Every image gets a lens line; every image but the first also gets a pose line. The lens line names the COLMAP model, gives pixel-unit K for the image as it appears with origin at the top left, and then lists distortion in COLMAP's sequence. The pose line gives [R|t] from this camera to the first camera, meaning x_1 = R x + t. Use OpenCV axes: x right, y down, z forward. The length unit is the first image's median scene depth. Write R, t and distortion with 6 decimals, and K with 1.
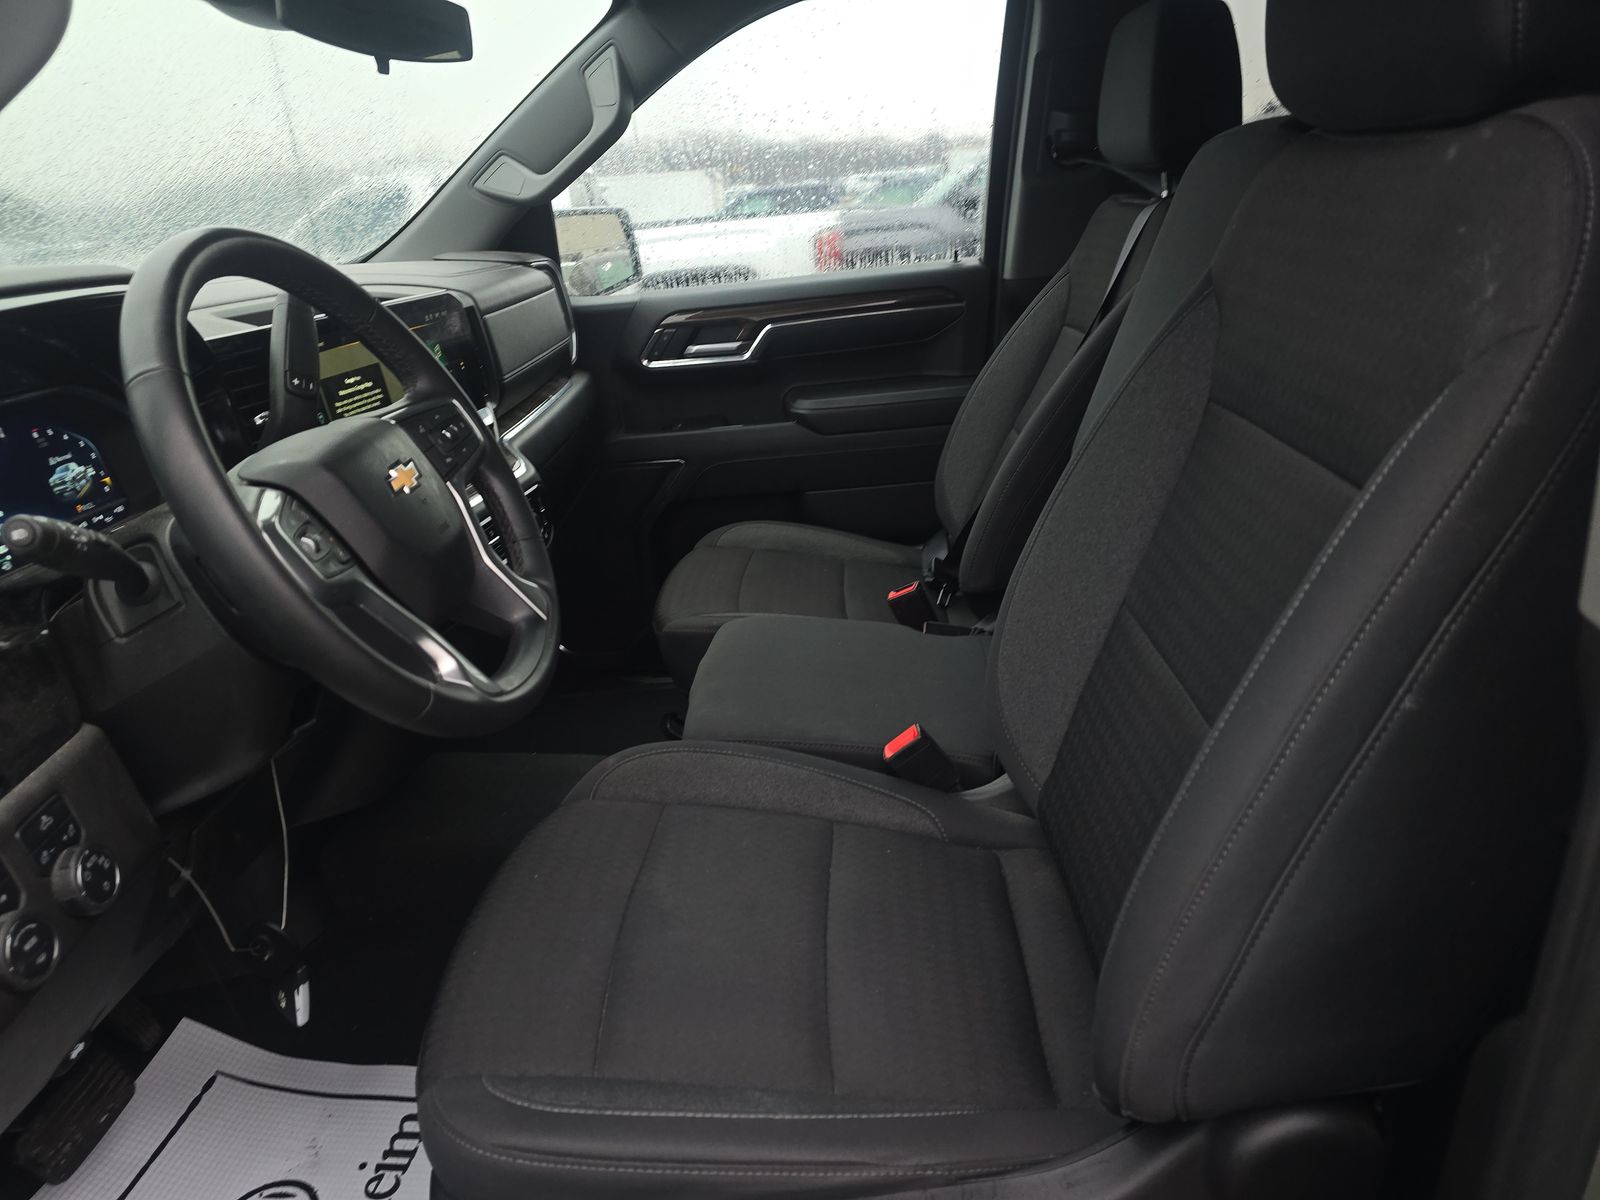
lens RADIAL K [[1093.0, 0, 797.8], [0, 1093.0, 624.6], [0, 0, 1]] dist [0.042759, -0.033302]
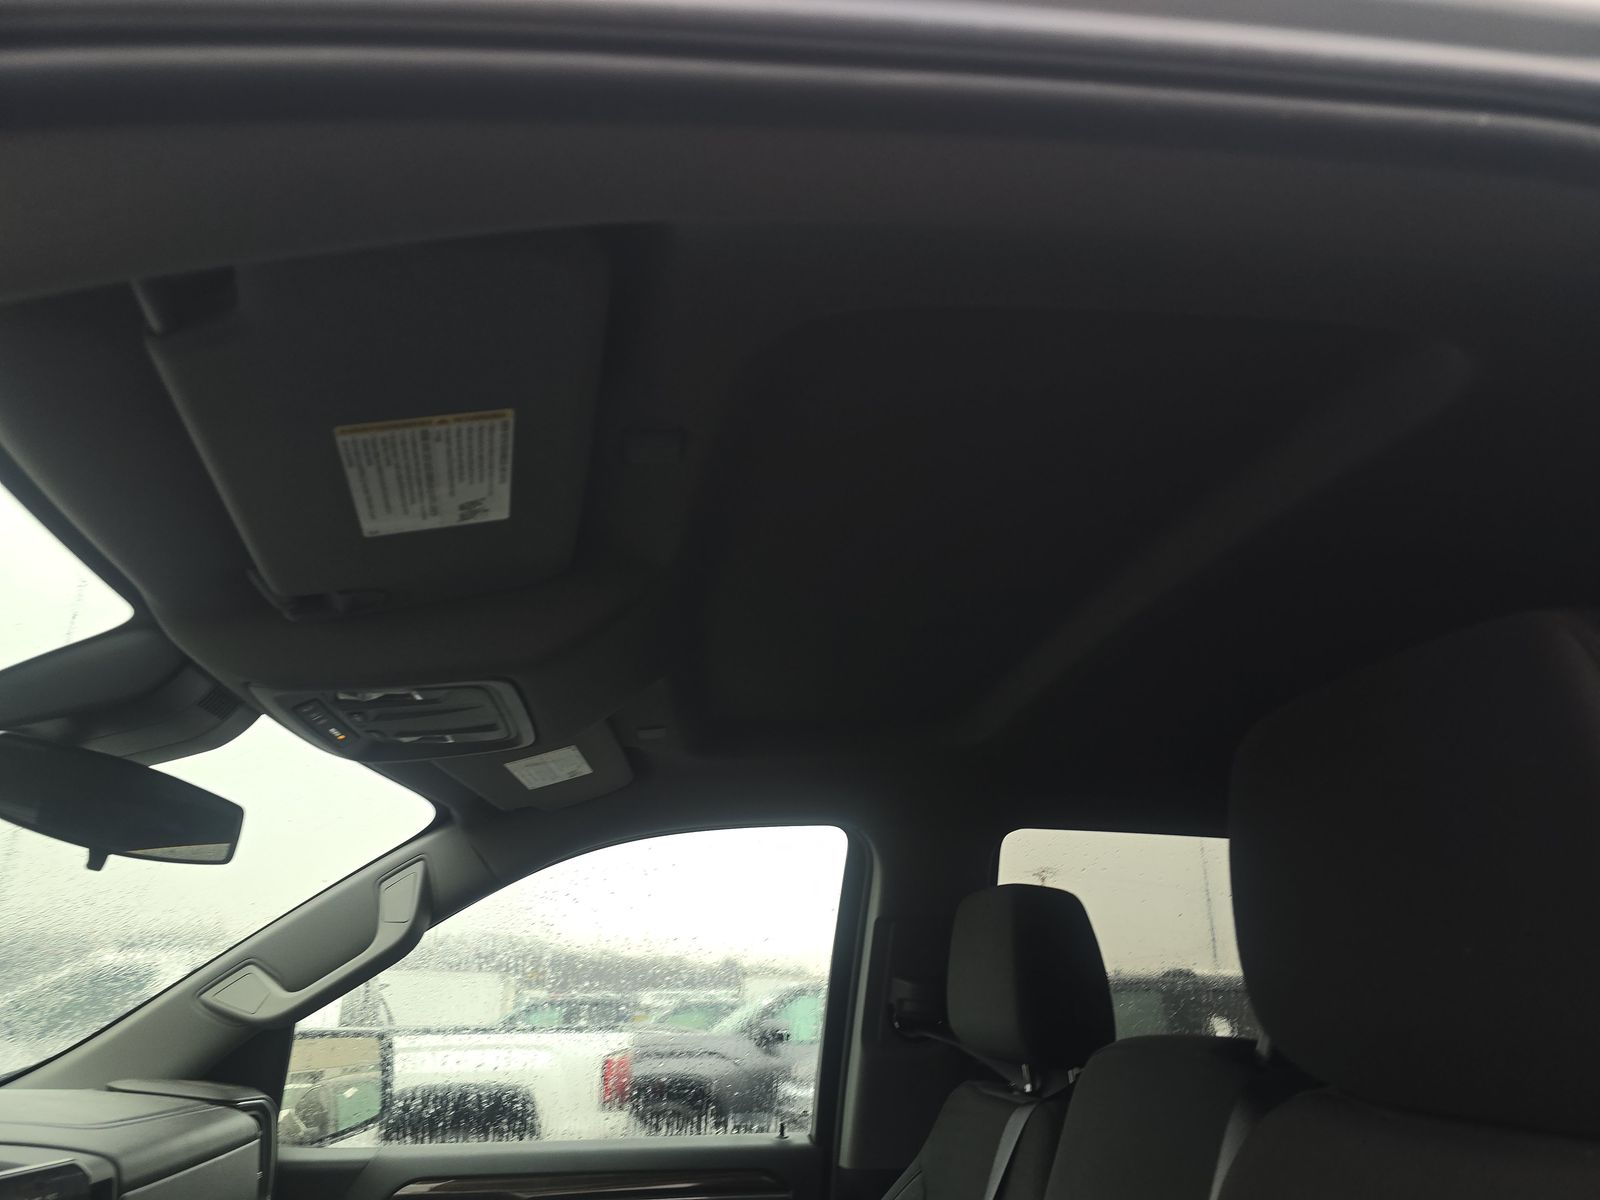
lens RADIAL K [[1093.0, 0, 819.6], [0, 1093.0, 592.8], [0, 0, 1]] dist [0.042759, -0.033302]
pose [[0.977484, 0.151263, 0.147119, -0.013570], [-0.012492, 0.737480, -0.675254, -0.071294], [-0.210639, 0.658212, 0.722764, 0.118348]]
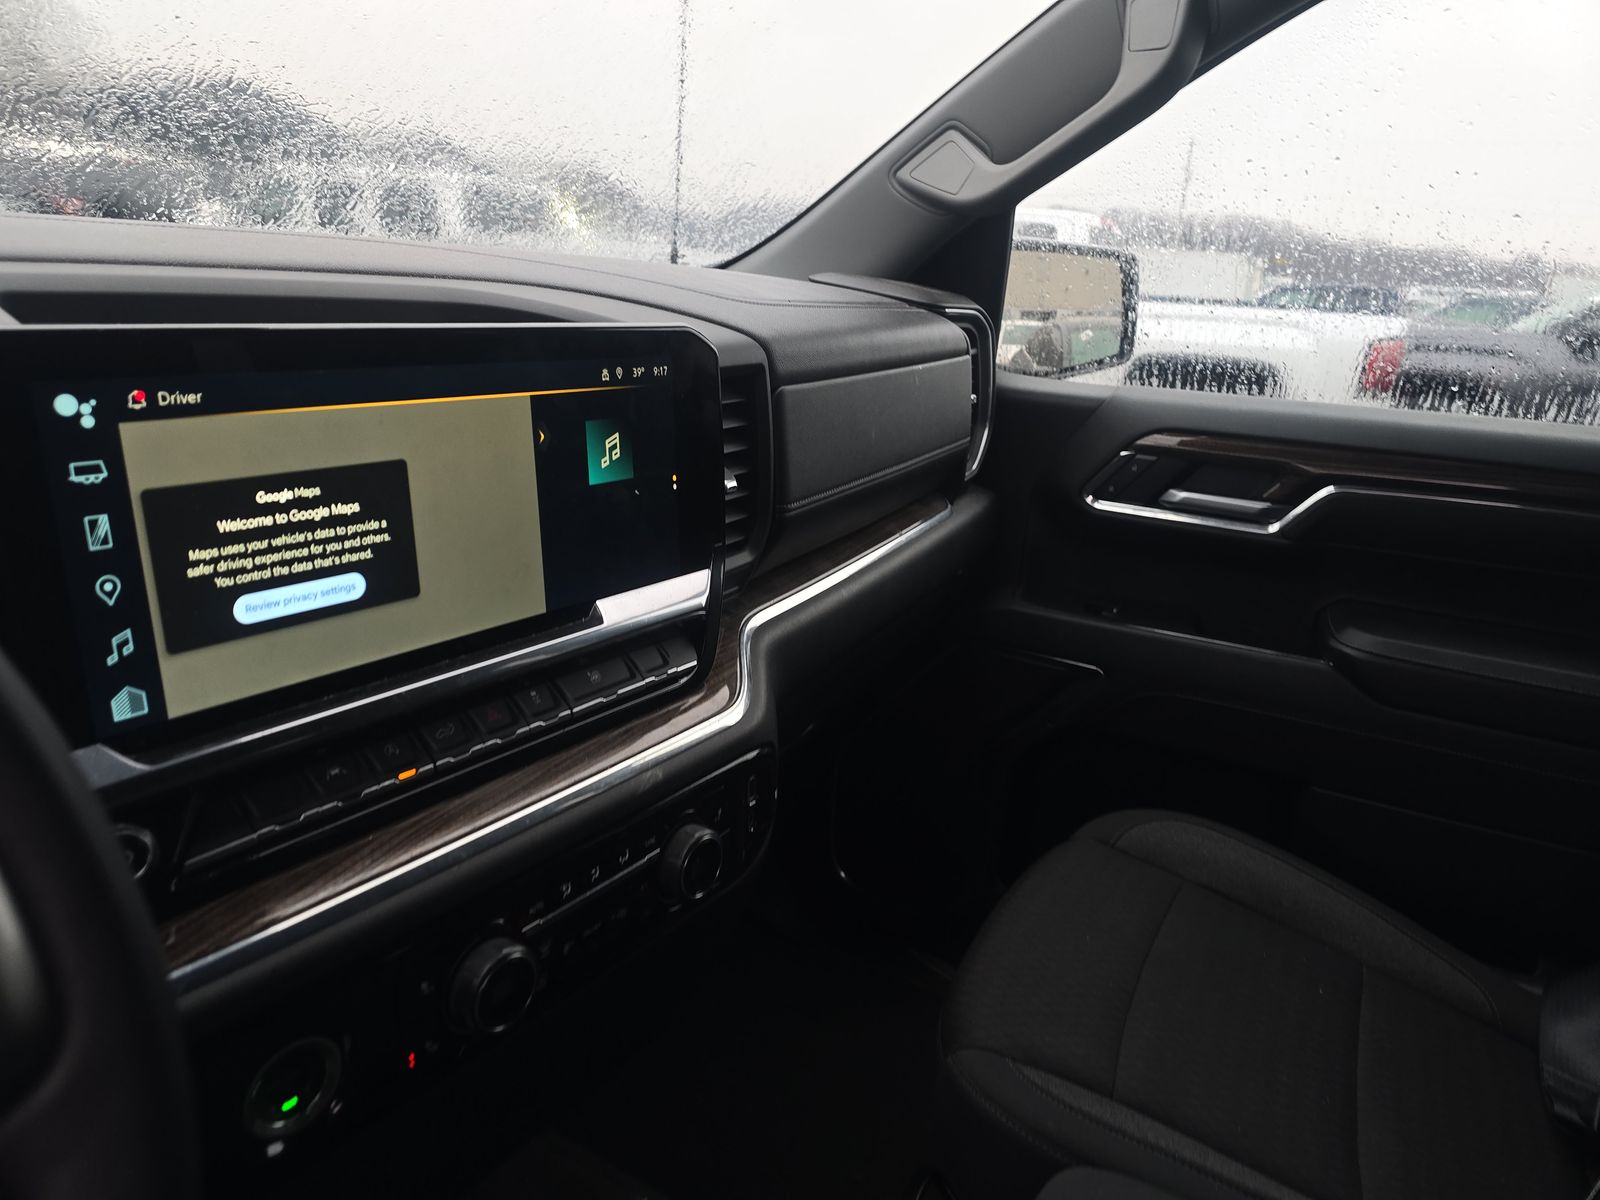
lens RADIAL K [[1093.0, 0, 768.4], [0, 1093.0, 631.7], [0, 0, 1]] dist [0.042759, -0.033302]
pose [[0.884536, 0.276202, -0.375909, -0.050382], [-0.291686, 0.956374, 0.016349, -0.134004], [0.364026, 0.095186, 0.926512, 0.403493]]
